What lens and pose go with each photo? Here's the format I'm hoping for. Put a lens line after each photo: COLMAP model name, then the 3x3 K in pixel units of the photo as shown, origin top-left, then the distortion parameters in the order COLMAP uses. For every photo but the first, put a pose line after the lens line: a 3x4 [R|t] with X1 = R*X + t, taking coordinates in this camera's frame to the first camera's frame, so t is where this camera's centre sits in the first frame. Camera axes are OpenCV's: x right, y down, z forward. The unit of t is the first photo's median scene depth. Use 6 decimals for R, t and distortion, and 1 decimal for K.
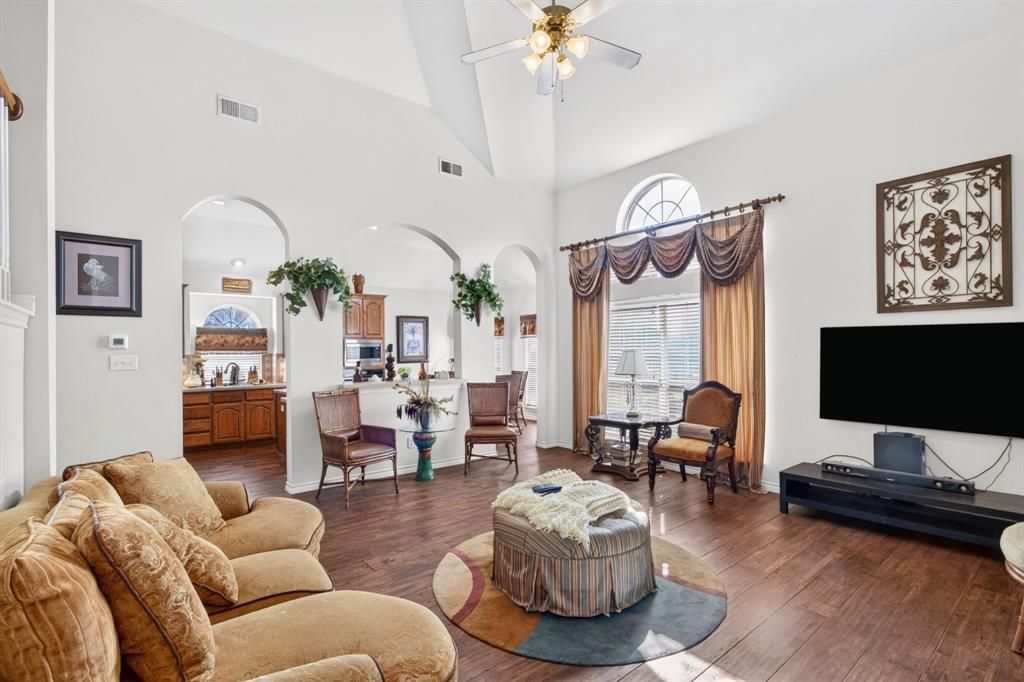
lens RADIAL K [[488.4, 0, 503.0], [0, 488.4, 342.1], [0, 0, 1]] dist [-0.000429, -0.000694]
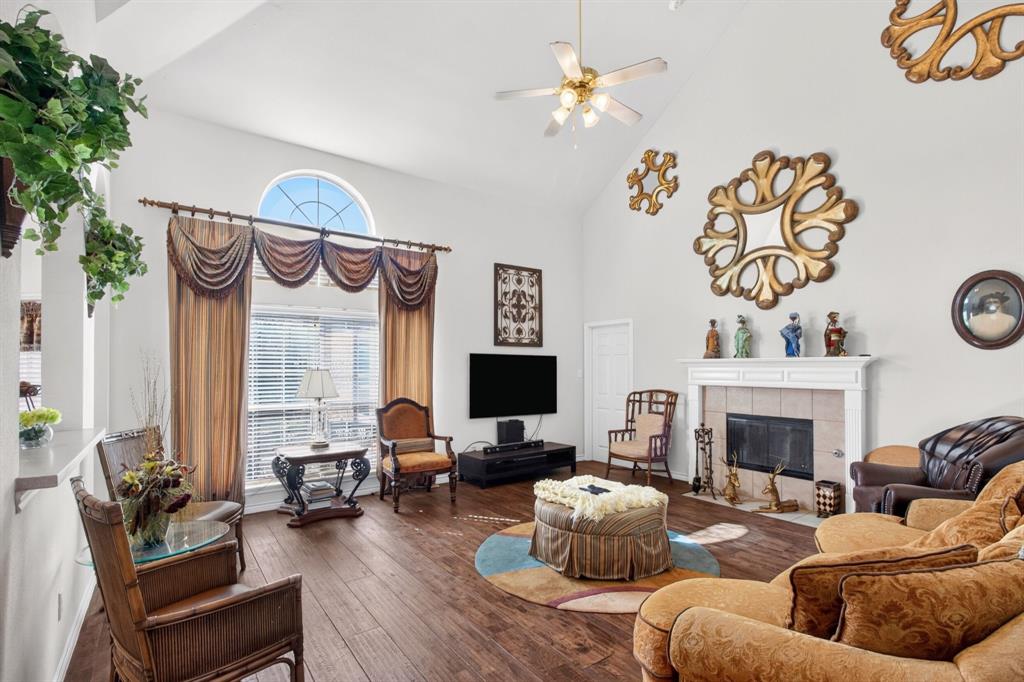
lens RADIAL K [[494.0, 0, 517.8], [0, 494.0, 366.4], [0, 0, 1]] dist [0.000877, 0.000520]
pose [[0.029456, 0.014464, 0.999461, -0.826026], [-0.009508, 0.999854, -0.014189, 0.029988], [-0.999521, -0.009085, 0.029589, 0.902077]]
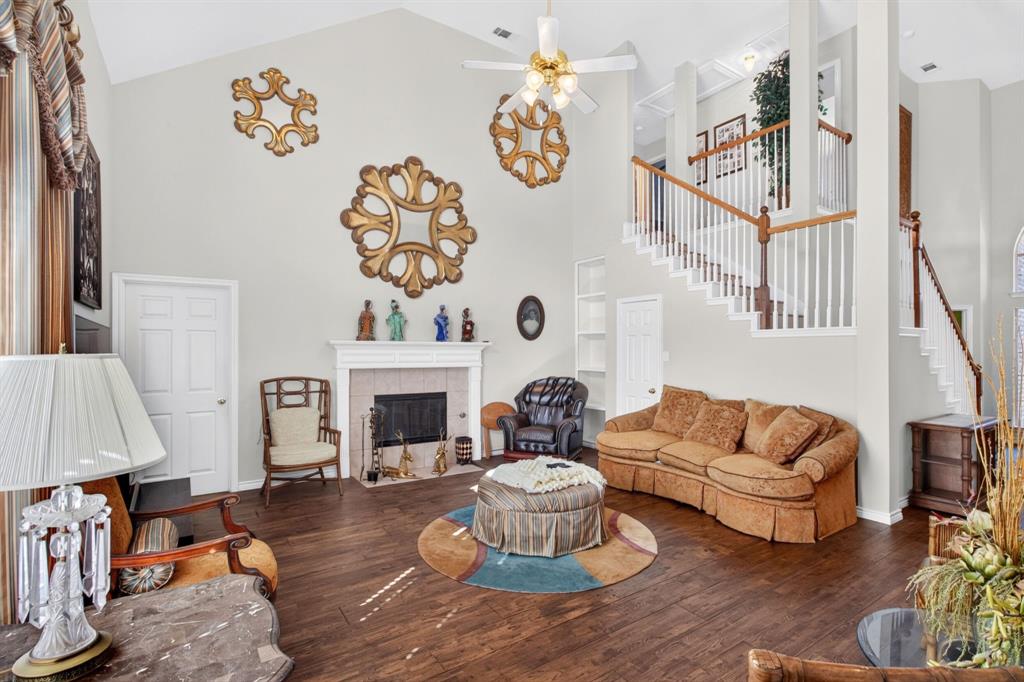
lens RADIAL K [[508.1, 0, 513.1], [0, 508.1, 354.2], [0, 0, 1]] dist [-0.002236, -0.000027]
pose [[-0.998384, 0.008425, 0.056192, 0.098475], [0.008144, 0.999953, -0.005228, 0.030123], [-0.056233, -0.004762, -0.998406, 1.753609]]
